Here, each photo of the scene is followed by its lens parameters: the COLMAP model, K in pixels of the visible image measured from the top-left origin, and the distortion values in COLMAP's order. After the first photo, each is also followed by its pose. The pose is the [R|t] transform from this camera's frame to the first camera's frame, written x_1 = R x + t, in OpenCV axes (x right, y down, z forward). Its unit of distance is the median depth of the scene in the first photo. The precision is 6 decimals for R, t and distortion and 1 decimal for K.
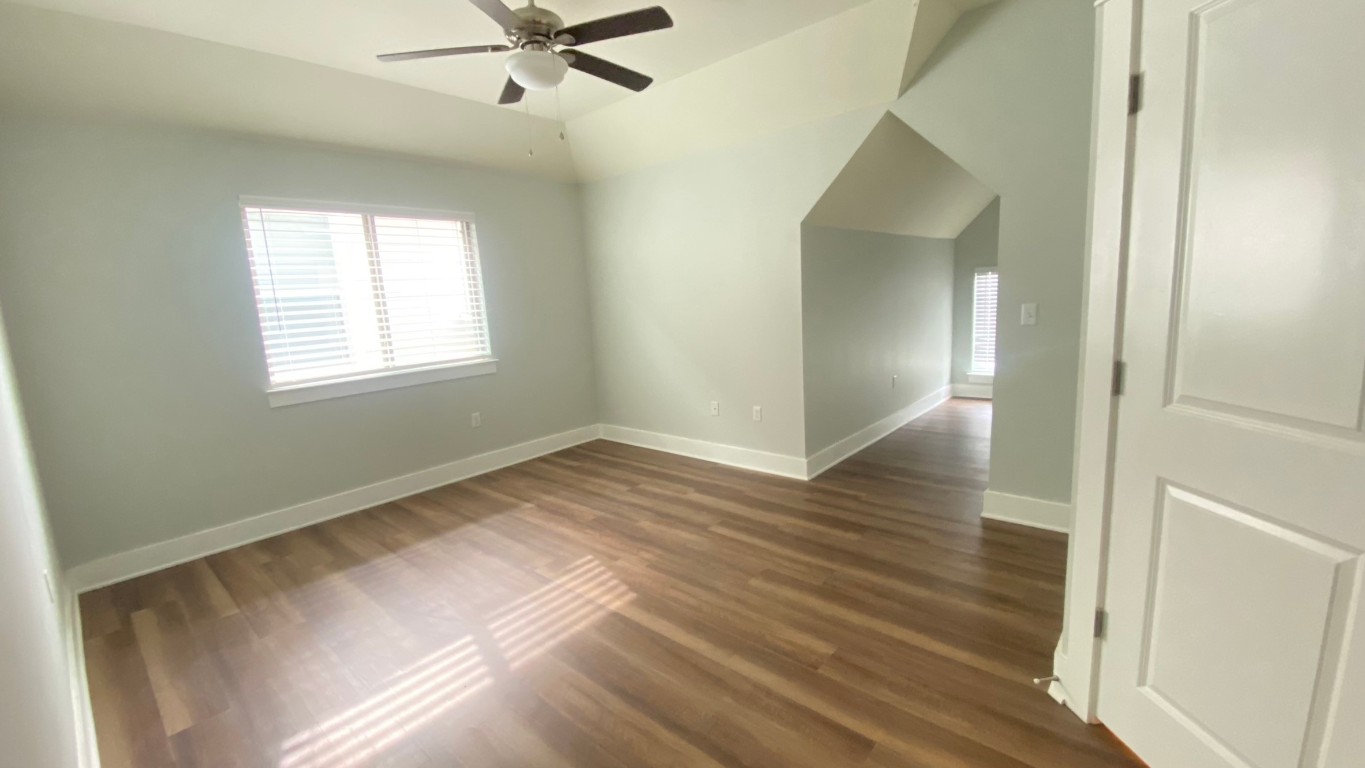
lens RADIAL K [[550.6, 0, 684.5], [0, 550.6, 384.1], [0, 0, 1]] dist [0.049829, -0.034339]
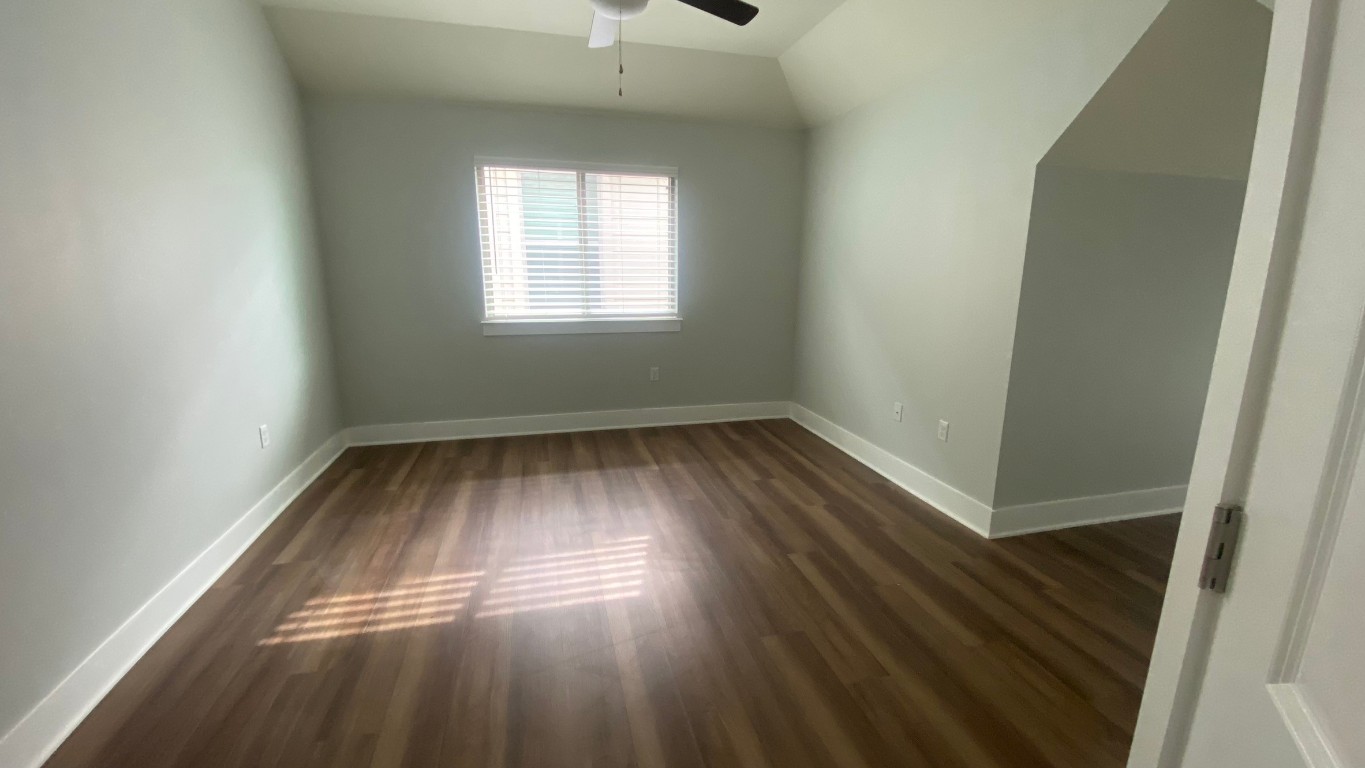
lens RADIAL K [[550.6, 0, 684.5], [0, 550.6, 384.1], [0, 0, 1]] dist [0.049829, -0.034339]
pose [[0.823483, 0.180178, -0.537970, 0.274591], [-0.144951, 0.983577, 0.107542, -0.044310], [0.548512, -0.010580, 0.836076, 0.207843]]
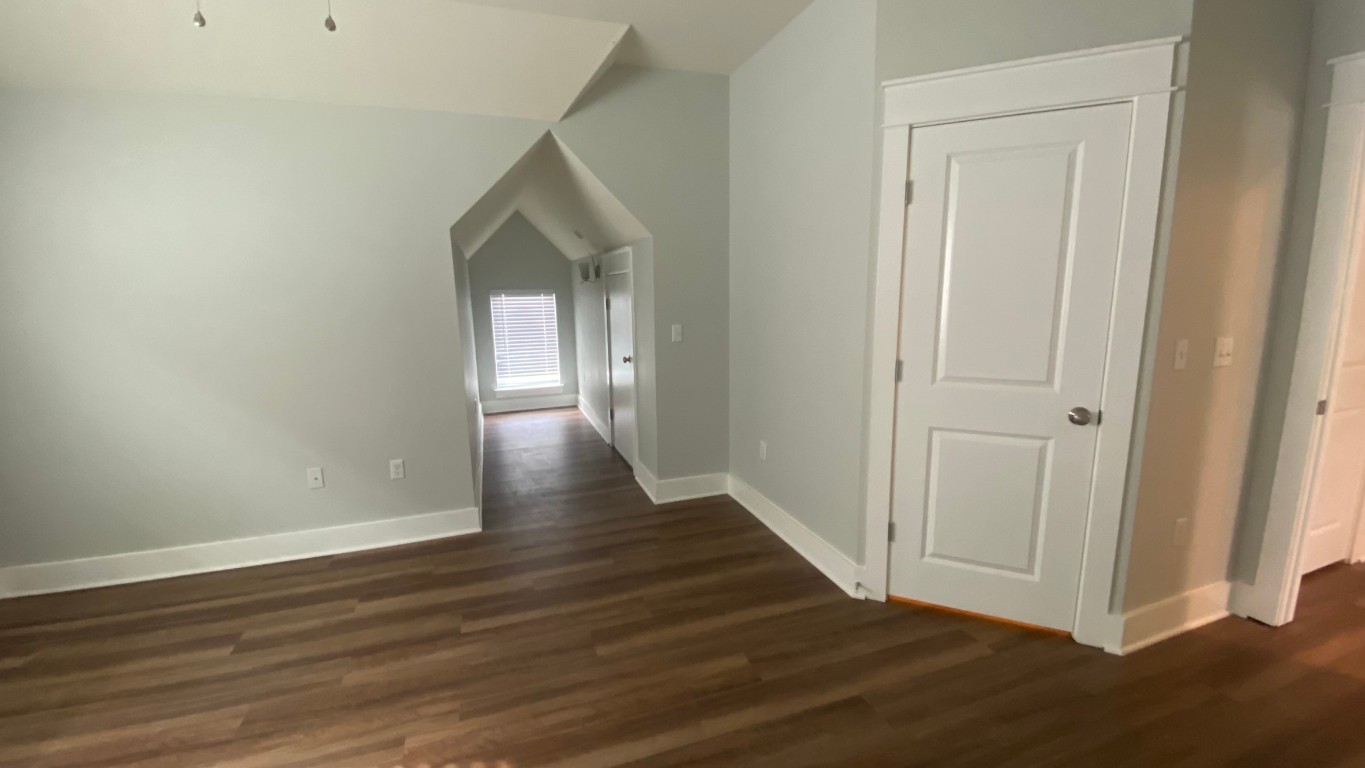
lens RADIAL K [[550.6, 0, 684.5], [0, 550.6, 384.1], [0, 0, 1]] dist [0.049829, -0.034339]
pose [[0.504819, -0.103048, 0.857053, -0.362101], [0.131189, 0.990475, 0.041817, -0.049287], [-0.853198, 0.091326, 0.513529, 0.299256]]
